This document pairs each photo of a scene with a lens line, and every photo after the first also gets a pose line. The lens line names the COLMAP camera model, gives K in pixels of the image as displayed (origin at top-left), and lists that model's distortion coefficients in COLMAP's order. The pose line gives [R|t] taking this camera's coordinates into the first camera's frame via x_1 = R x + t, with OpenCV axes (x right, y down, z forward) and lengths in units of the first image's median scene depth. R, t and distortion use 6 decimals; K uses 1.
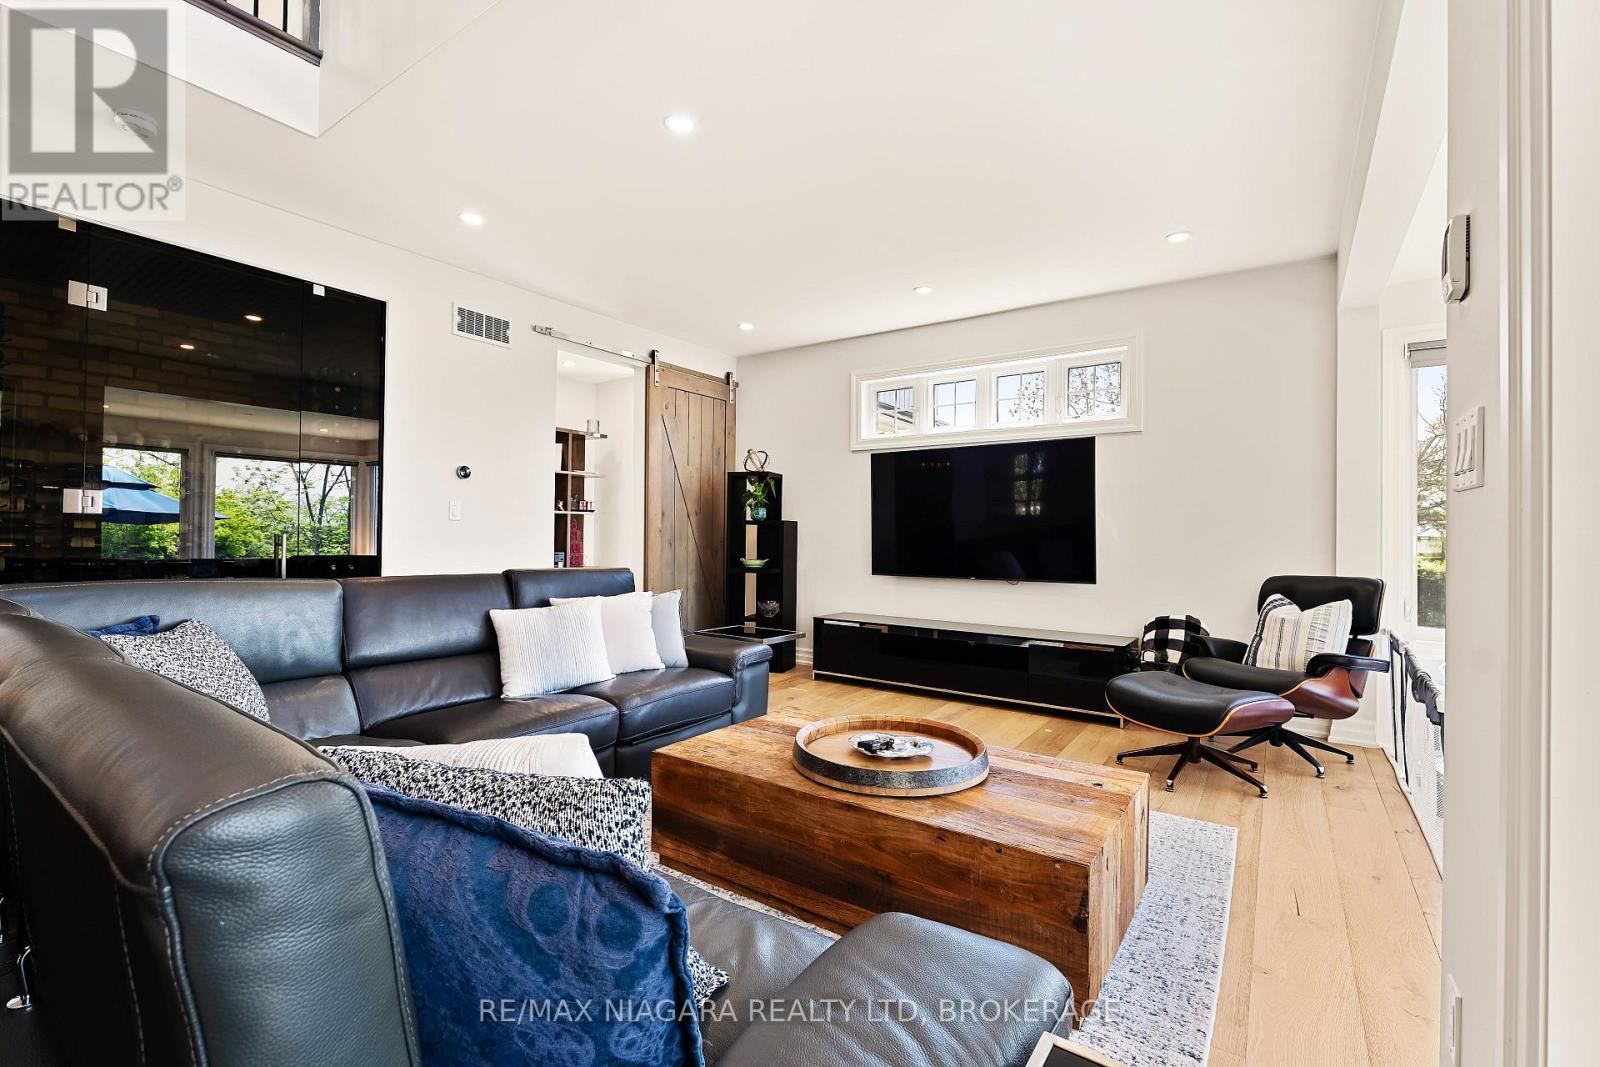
lens RADIAL K [[710.7, 0, 800.0], [0, 710.7, 533.5], [0, 0, 1]] dist [-0.001168, -0.000126]
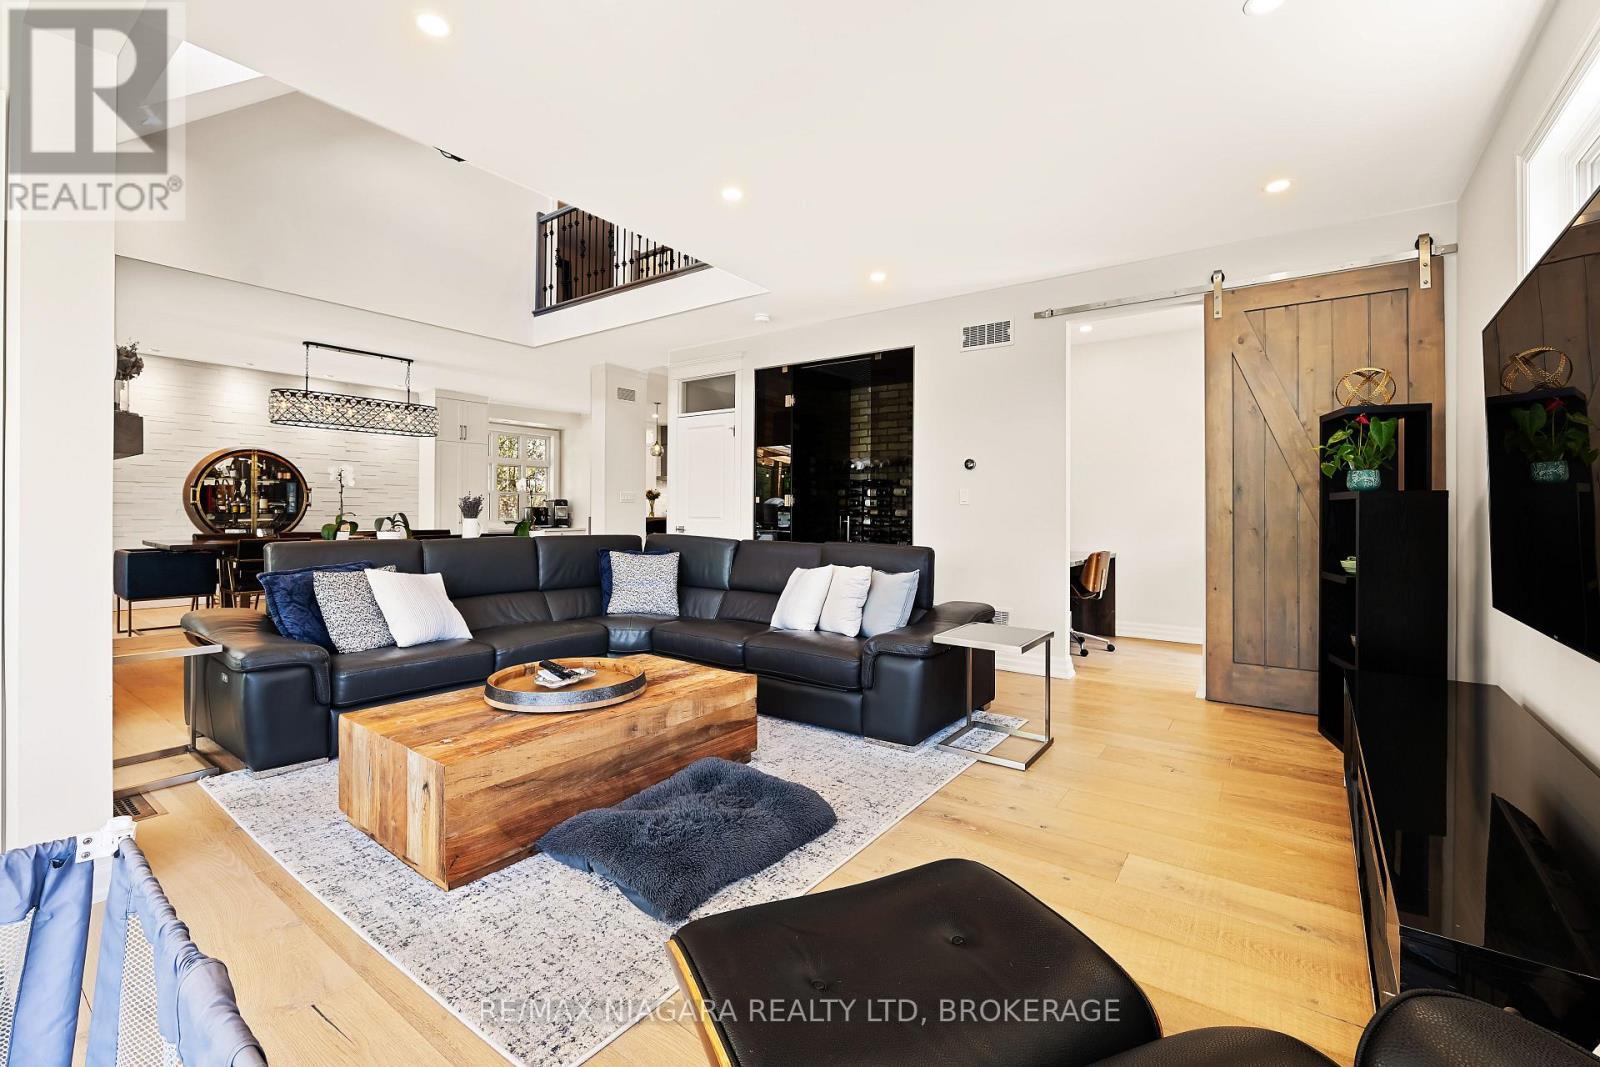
lens RADIAL K [[676.9, 0, 800.0], [0, 676.9, 533.5], [0, 0, 1]] dist [-0.019110, -0.000219]
pose [[-0.018702, 0.025195, -0.999508, 0.610417], [0.002375, 0.999681, 0.025155, 0.000507], [0.999822, -0.001903, -0.018756, 0.669557]]
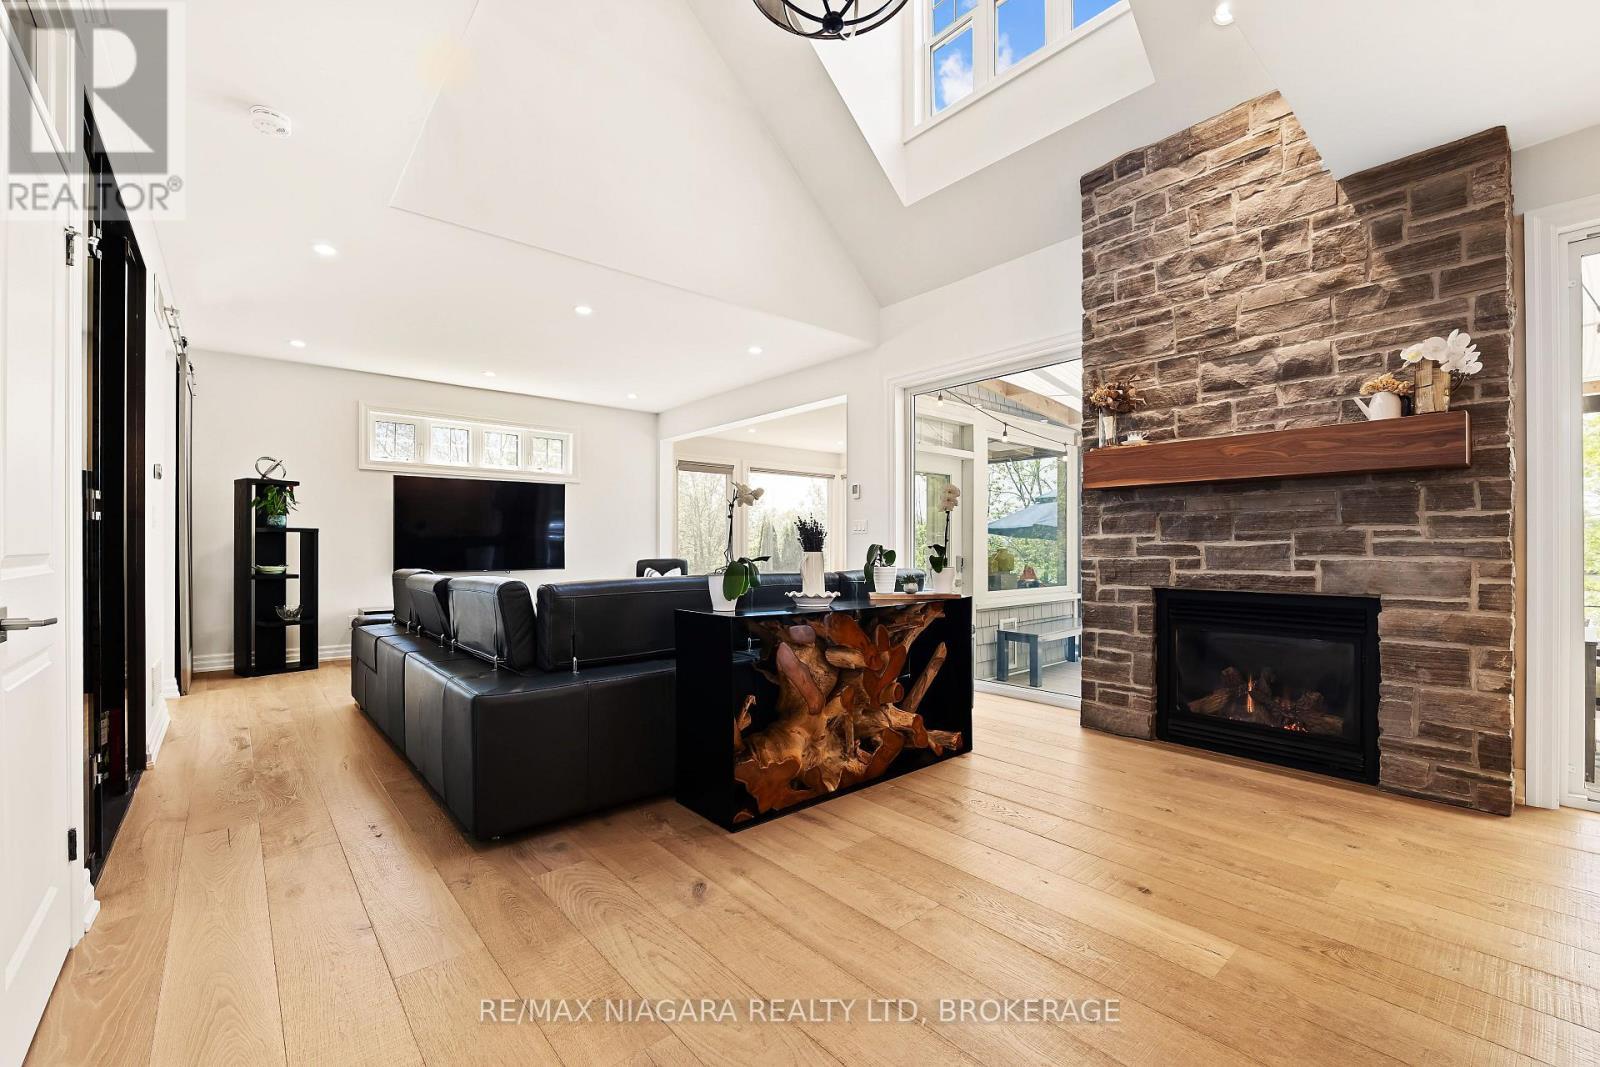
lens RADIAL K [[671.7, 0, 800.0], [0, 671.7, 533.5], [0, 0, 1]] dist [-0.012416, -0.000199]
pose [[0.254790, -0.000813, 0.966996, -0.946473], [0.002731, 0.999996, 0.000121, -0.012580], [-0.966993, 0.002610, 0.254791, 0.042710]]
